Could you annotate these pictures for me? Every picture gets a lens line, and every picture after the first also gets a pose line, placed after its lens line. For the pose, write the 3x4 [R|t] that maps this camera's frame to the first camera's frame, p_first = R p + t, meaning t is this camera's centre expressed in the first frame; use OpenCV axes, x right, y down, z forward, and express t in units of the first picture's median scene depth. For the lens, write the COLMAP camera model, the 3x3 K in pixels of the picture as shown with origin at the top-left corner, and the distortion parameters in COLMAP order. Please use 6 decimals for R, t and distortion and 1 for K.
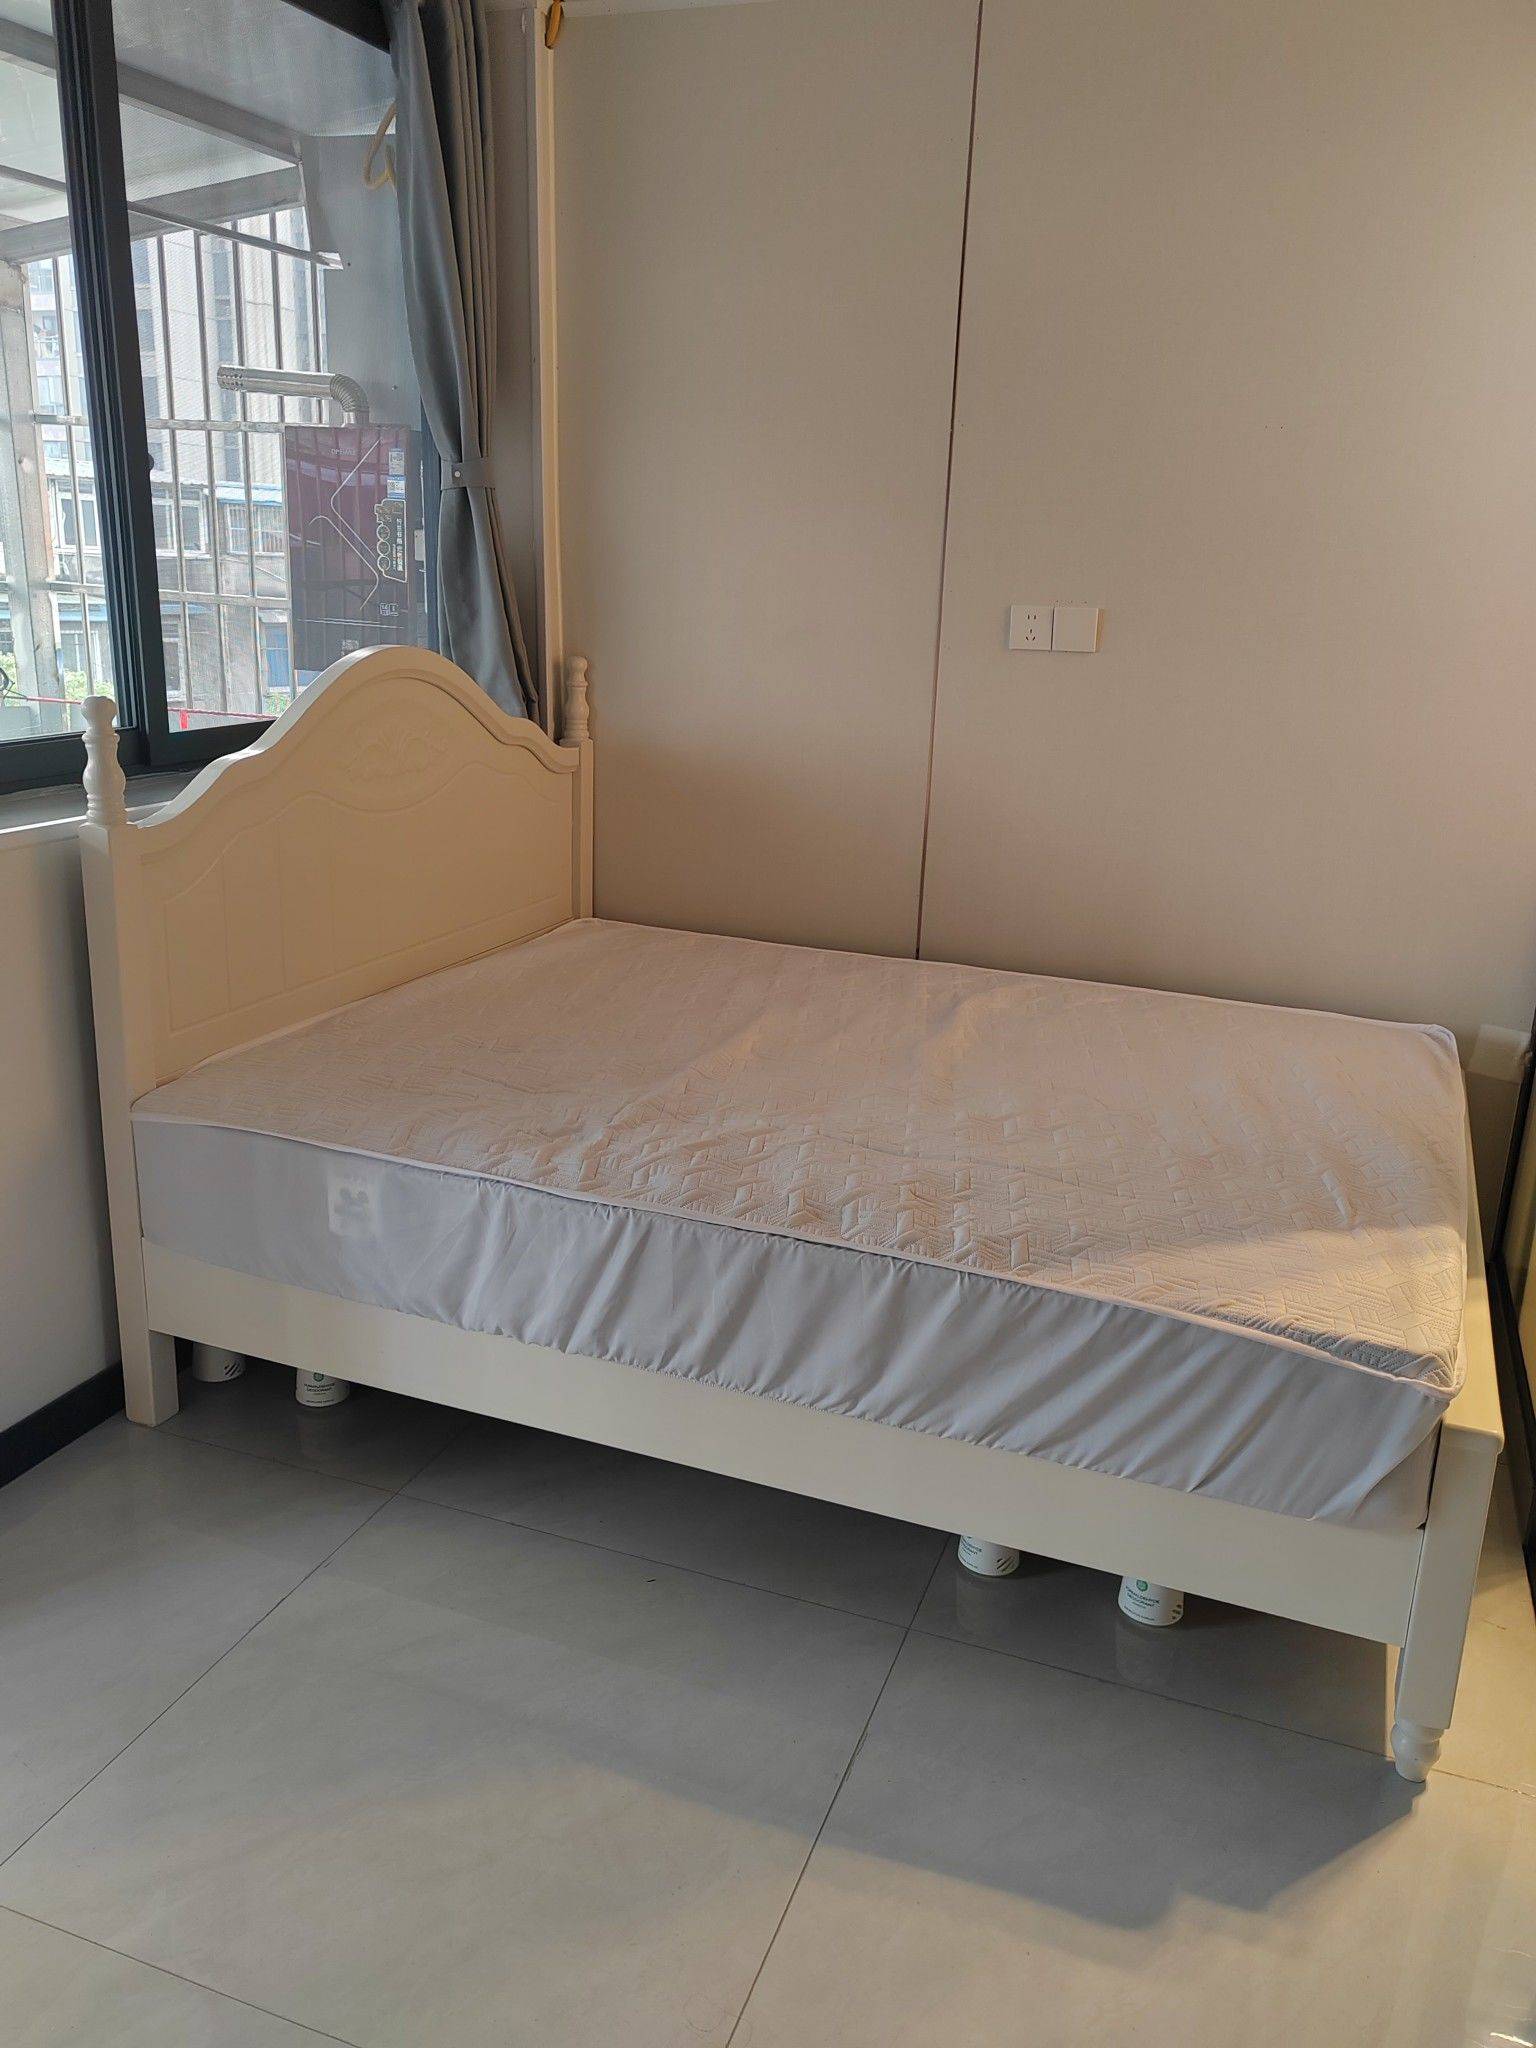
lens RADIAL K [[1601.5, 0, 787.9], [0, 1601.5, 1054.2], [0, 0, 1]] dist [-0.004211, -0.002515]
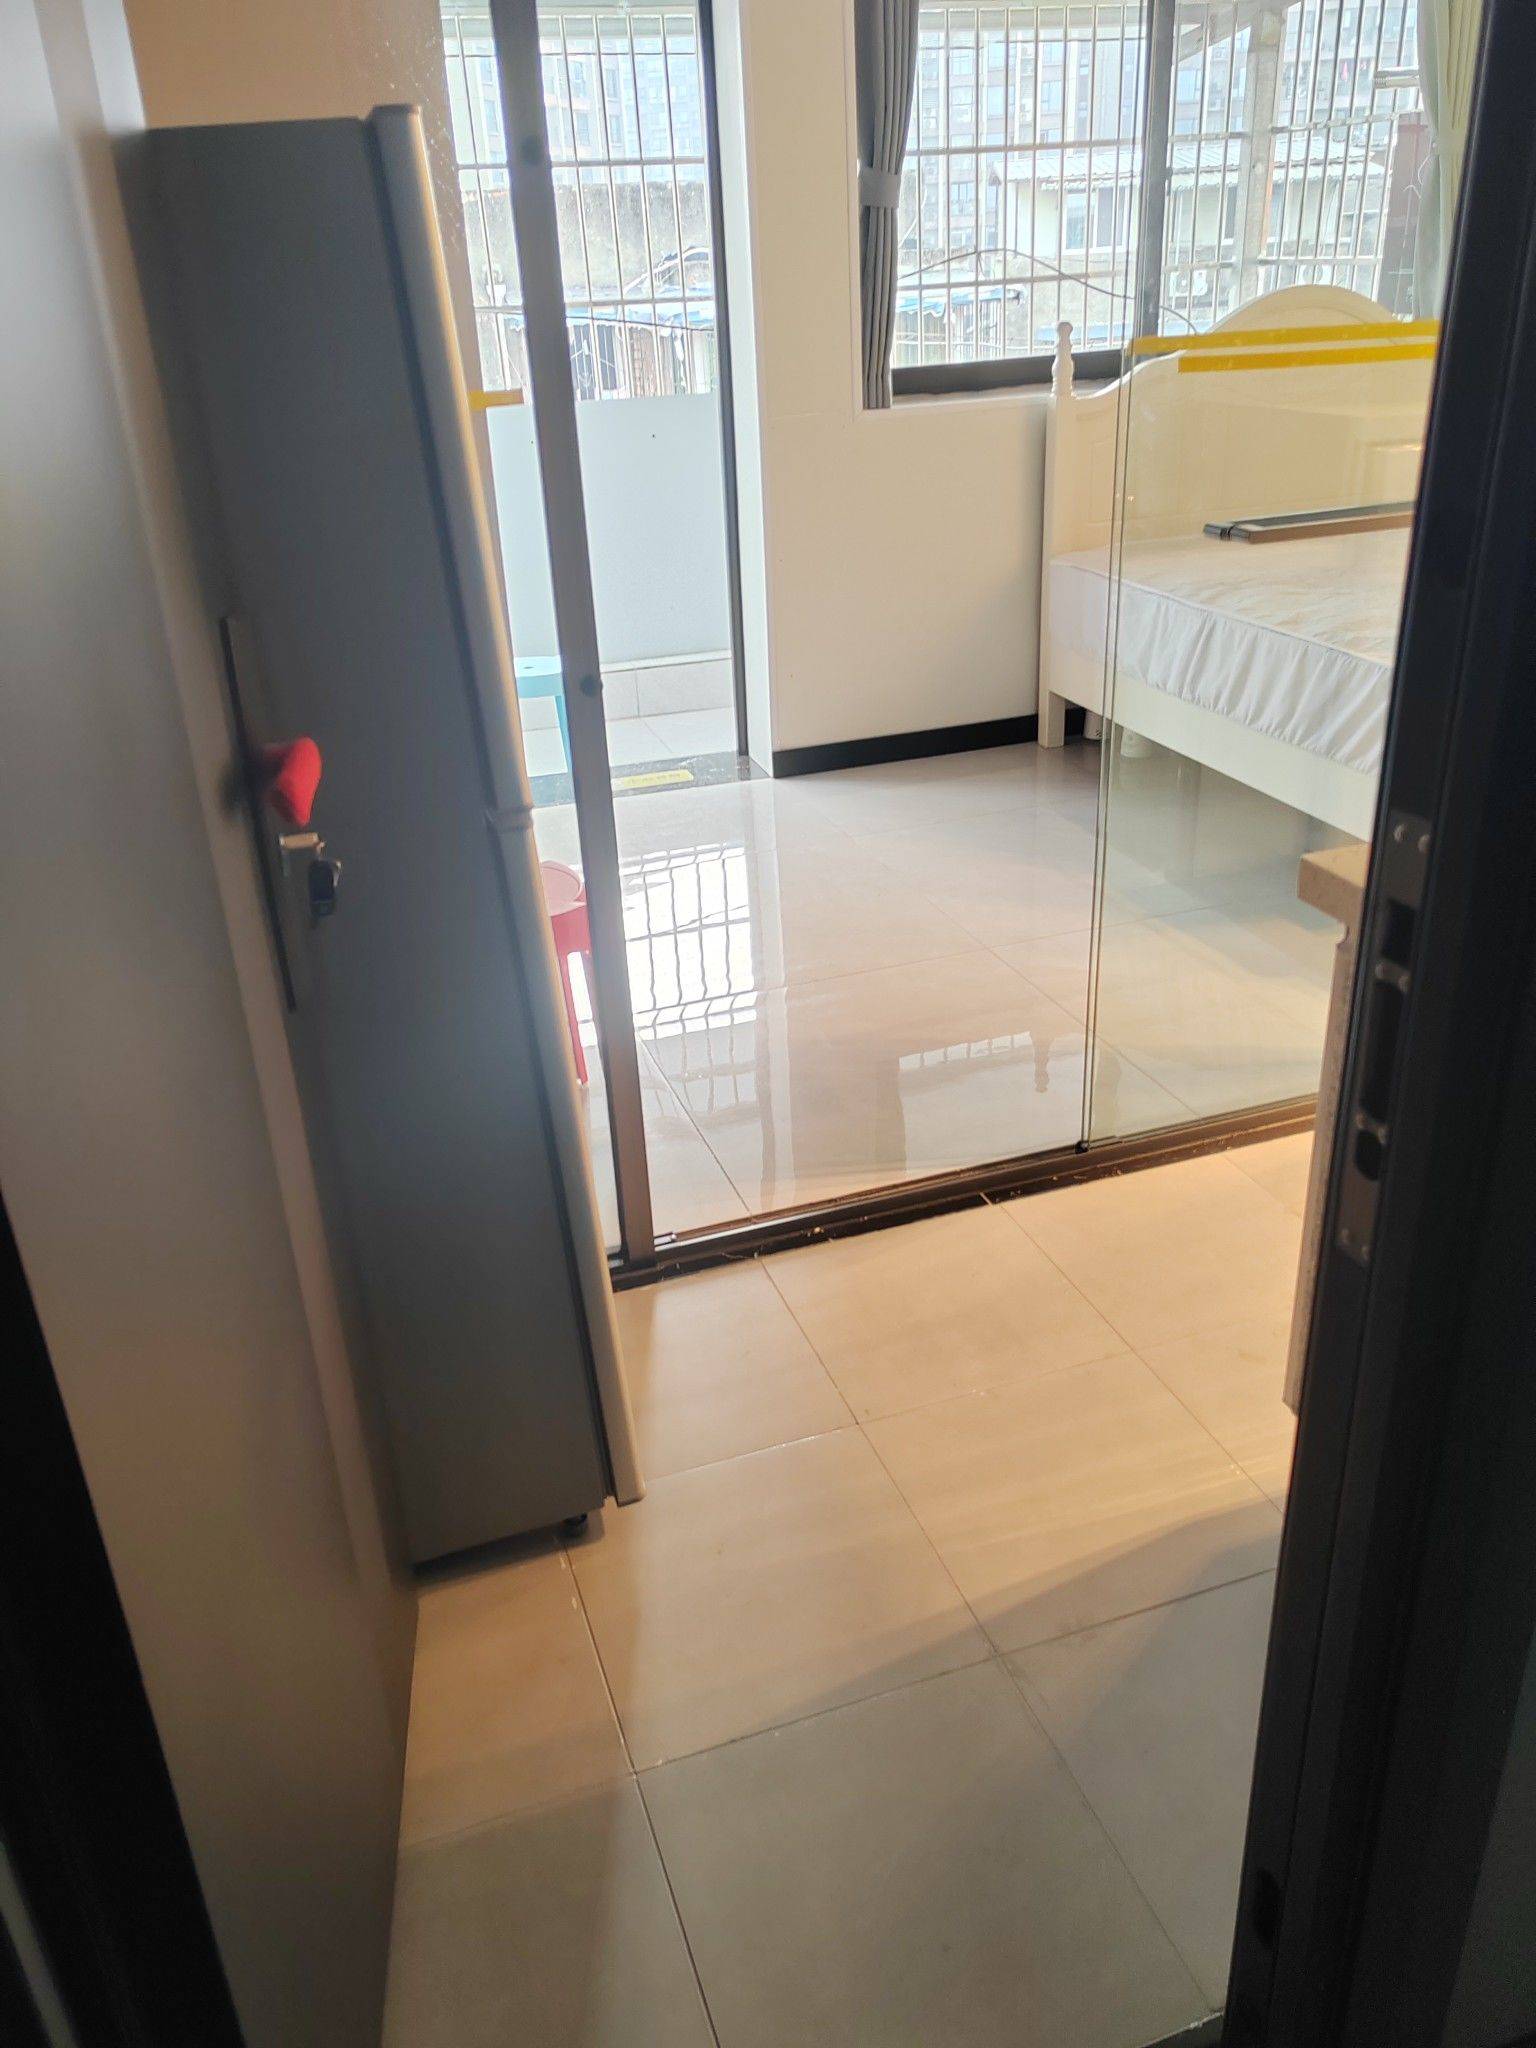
lens RADIAL K [[1555.7, 0, 768.7], [0, 1555.7, 1013.5], [0, 0, 1]] dist [0.026411, -0.003561]
pose [[0.628001, 0.269317, -0.730125, 0.852274], [-0.150638, 0.962532, 0.225476, 0.181348], [0.763493, -0.031615, 0.645041, -0.444696]]
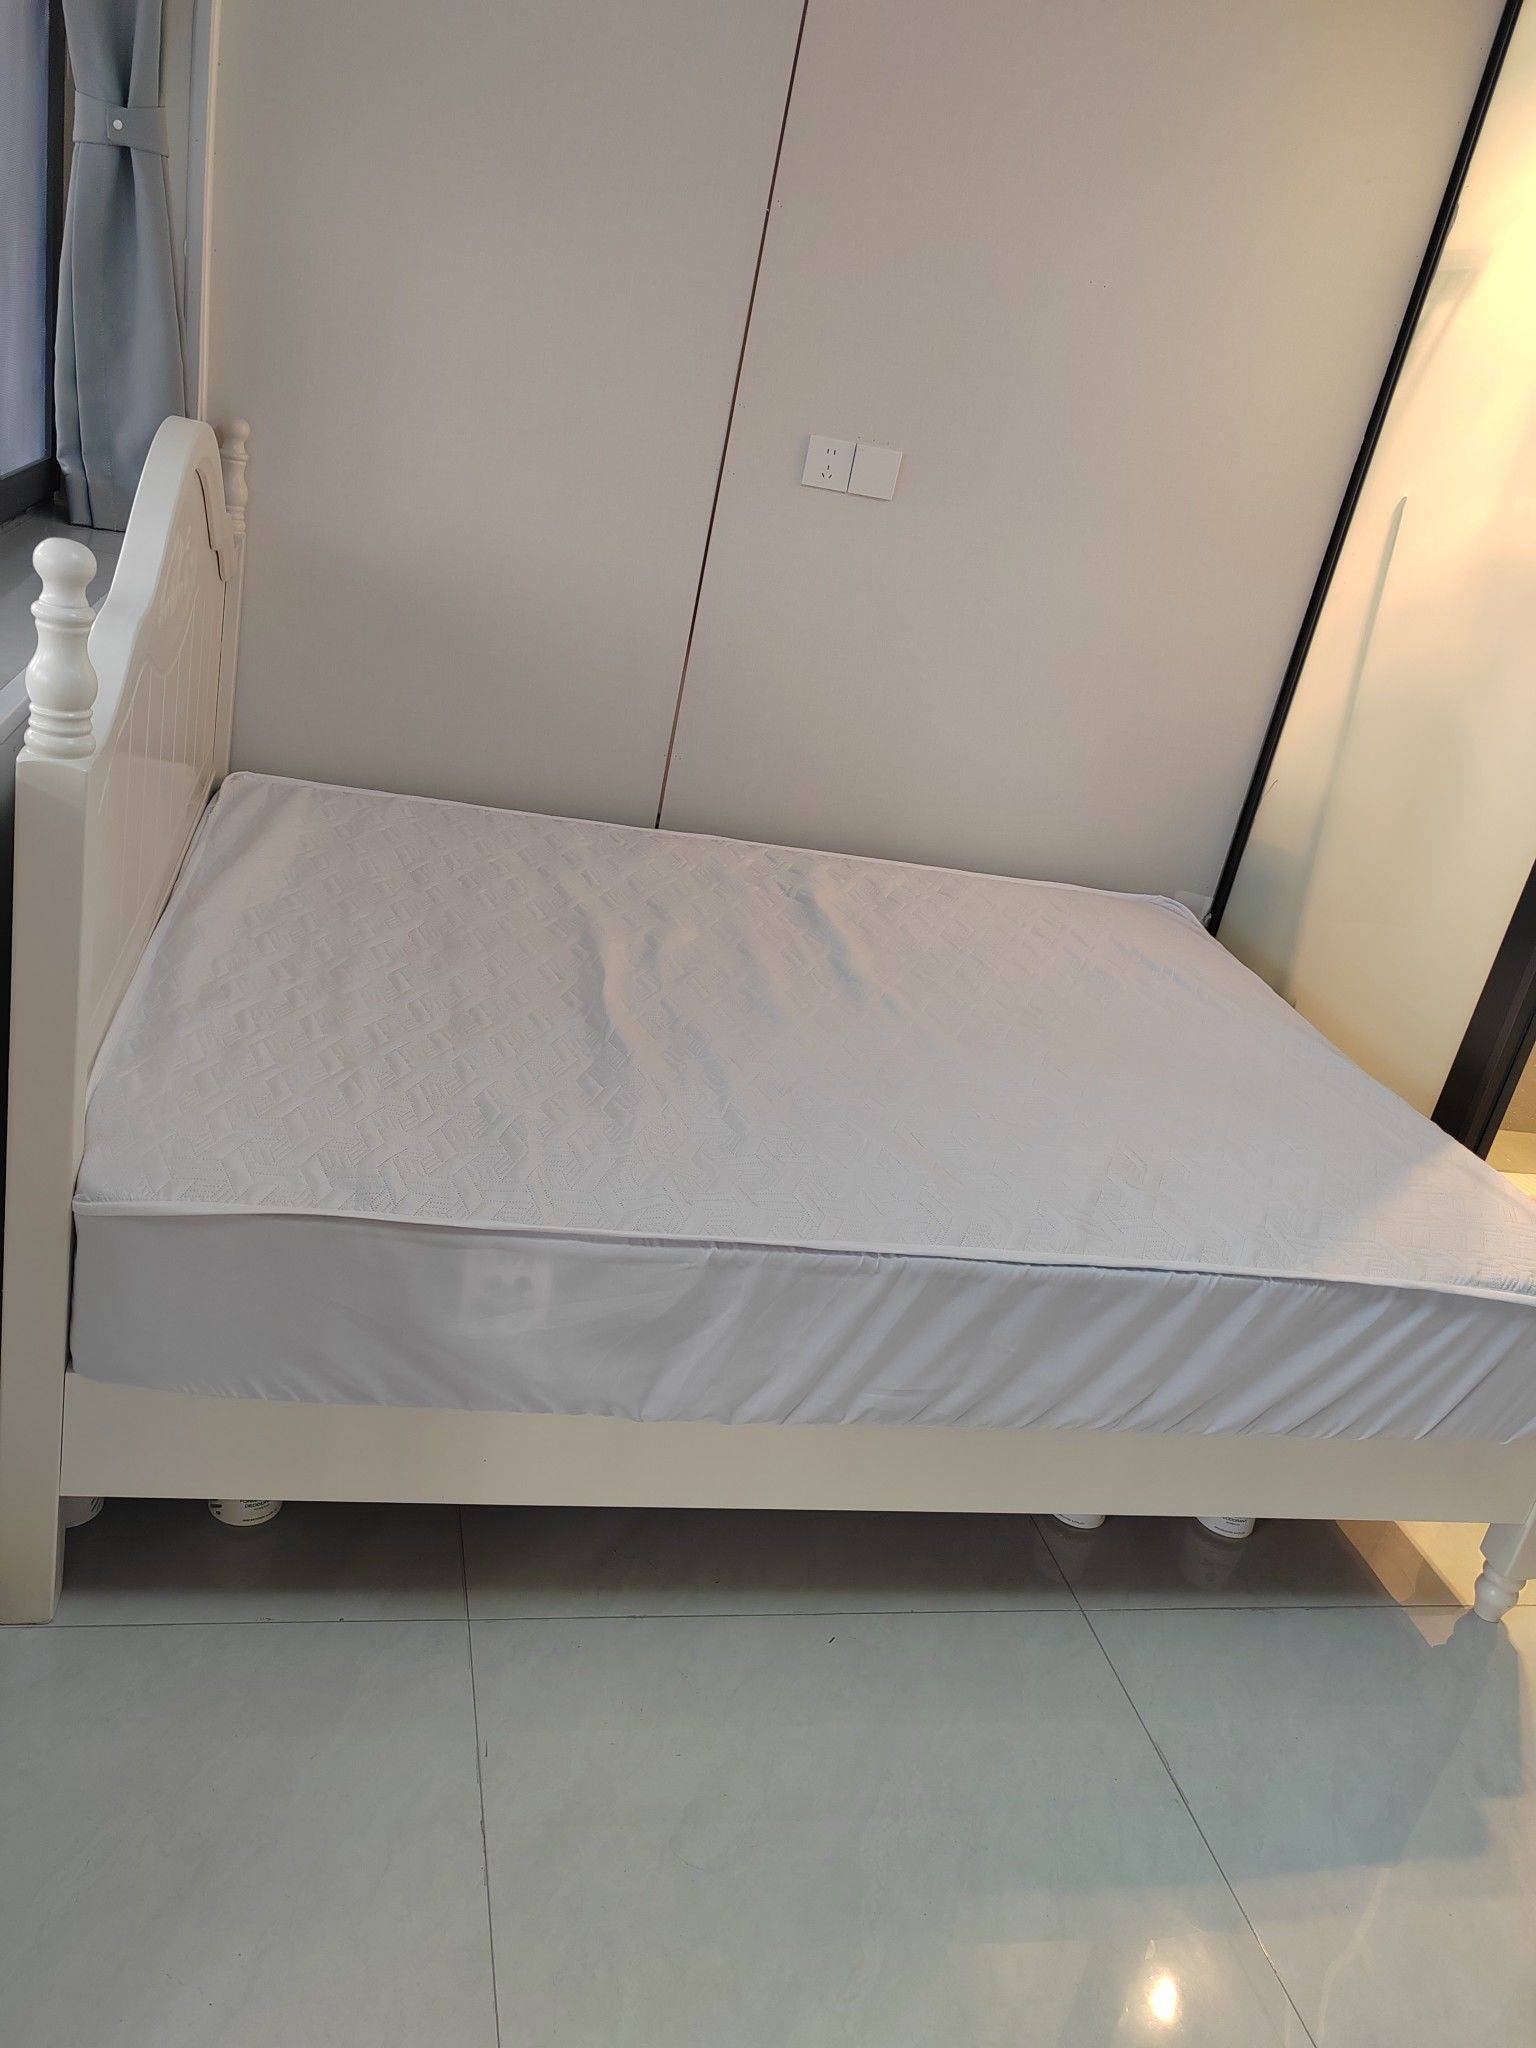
lens RADIAL K [[1563.2, 0, 787.9], [0, 1563.2, 1046.5], [0, 0, 1]] dist [0.085520, -0.122423]
pose [[0.820410, -0.101625, 0.562671, -0.517579], [0.000617, 0.984235, 0.176865, -0.134168], [-0.571775, -0.144755, 0.807539, 0.336612]]
